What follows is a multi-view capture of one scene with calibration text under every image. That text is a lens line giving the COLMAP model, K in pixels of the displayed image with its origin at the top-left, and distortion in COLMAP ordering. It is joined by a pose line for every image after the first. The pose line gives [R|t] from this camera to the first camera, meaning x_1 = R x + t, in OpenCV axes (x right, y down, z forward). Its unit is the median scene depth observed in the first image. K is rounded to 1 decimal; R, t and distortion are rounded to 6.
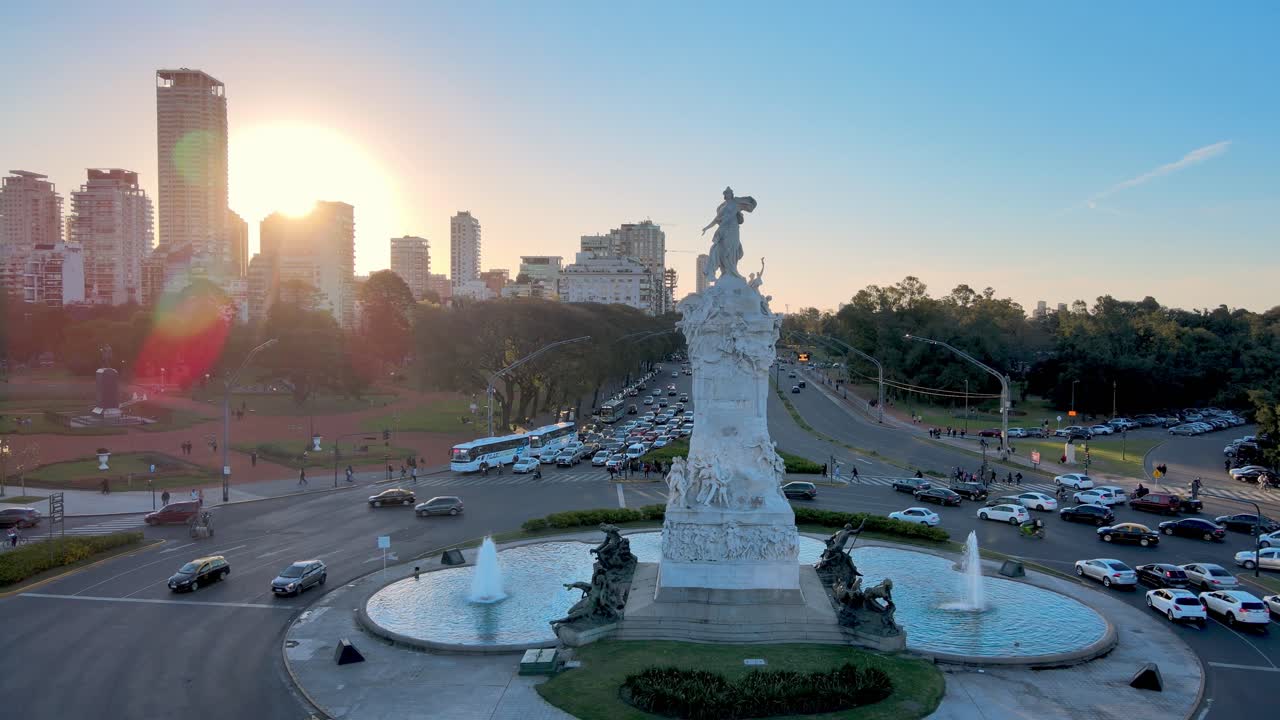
lens RADIAL K [[961.5, 0, 655.9], [0, 961.5, 357.5], [0, 0, 1]] dist [-0.006202, 0.007420]
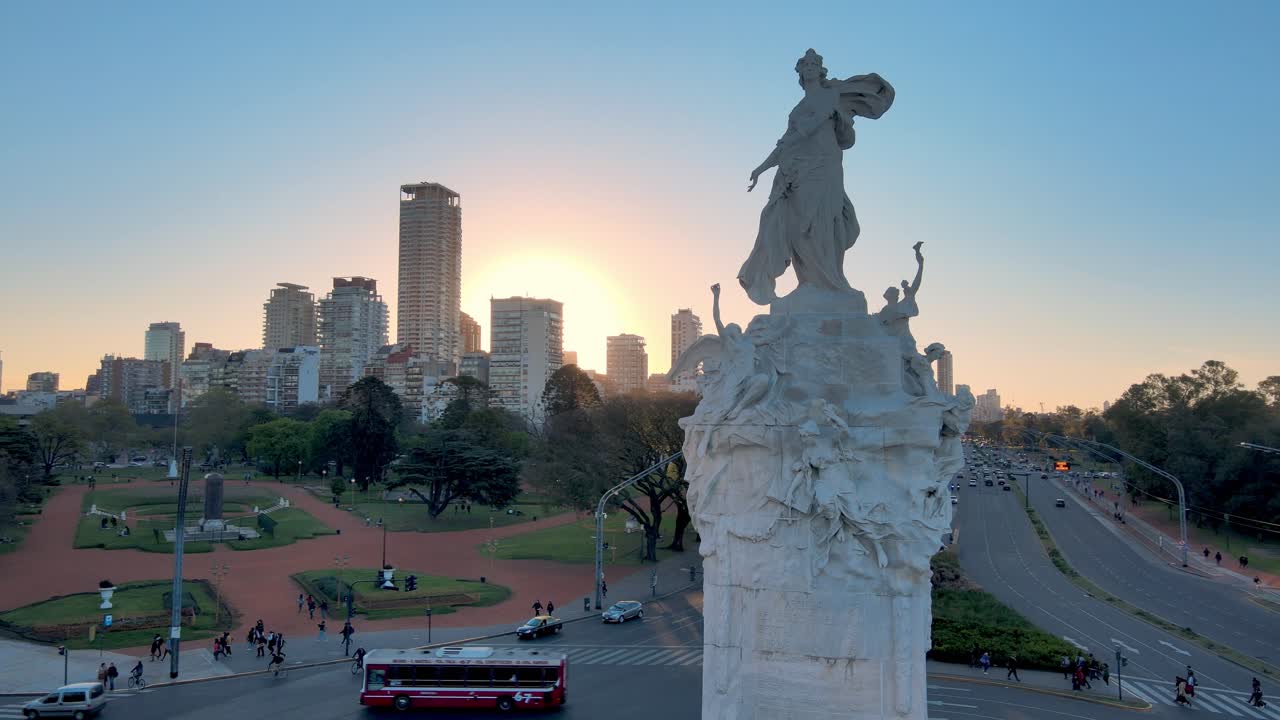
lens RADIAL K [[960.8, 0, 644.2], [0, 960.8, 356.2], [0, 0, 1]] dist [-0.012777, 0.054812]
pose [[0.967093, -0.016686, -0.253874, 0.014192], [-0.010126, 0.994532, -0.103937, -0.002971], [0.254220, 0.103087, 0.961637, 0.086535]]
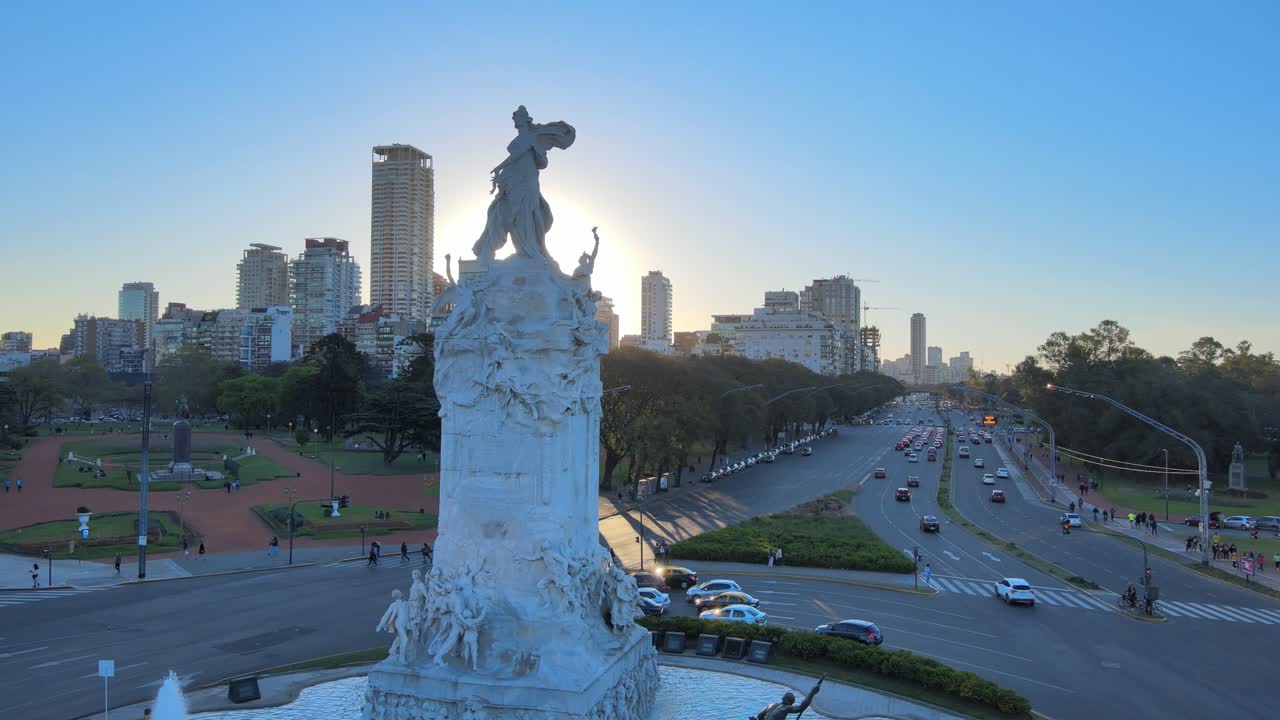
lens RADIAL K [[960.8, 0, 644.2], [0, 960.8, 356.2], [0, 0, 1]] dist [-0.012777, 0.054812]
pose [[0.971978, -0.004715, -0.235026, 0.038429], [-0.010859, 0.997831, -0.064929, 0.001560], [0.234823, 0.065661, 0.969818, 0.062016]]
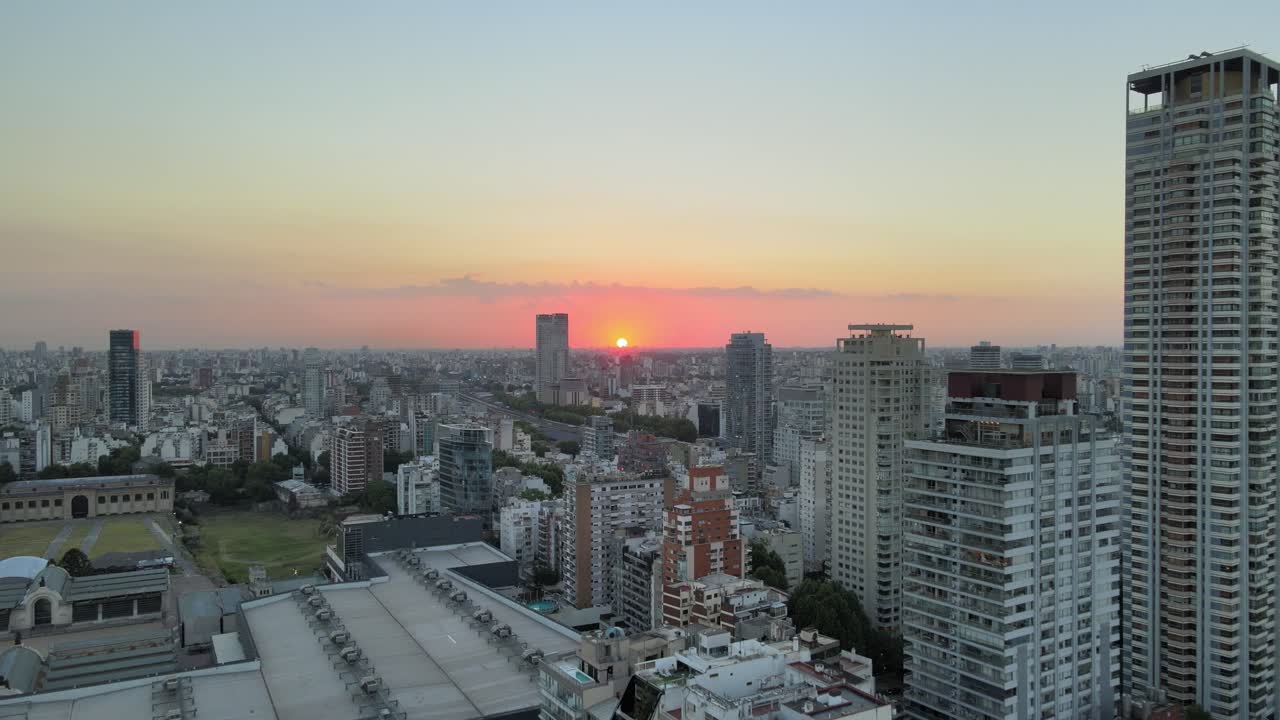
lens RADIAL K [[960.8, 0, 644.2], [0, 960.8, 356.2], [0, 0, 1]] dist [-0.012777, 0.054812]
pose [[0.604673, 0.001809, -0.796472, -0.446916], [-0.020794, 0.999692, -0.013515, -0.238912], [0.796203, 0.024734, 0.604524, 0.831922]]
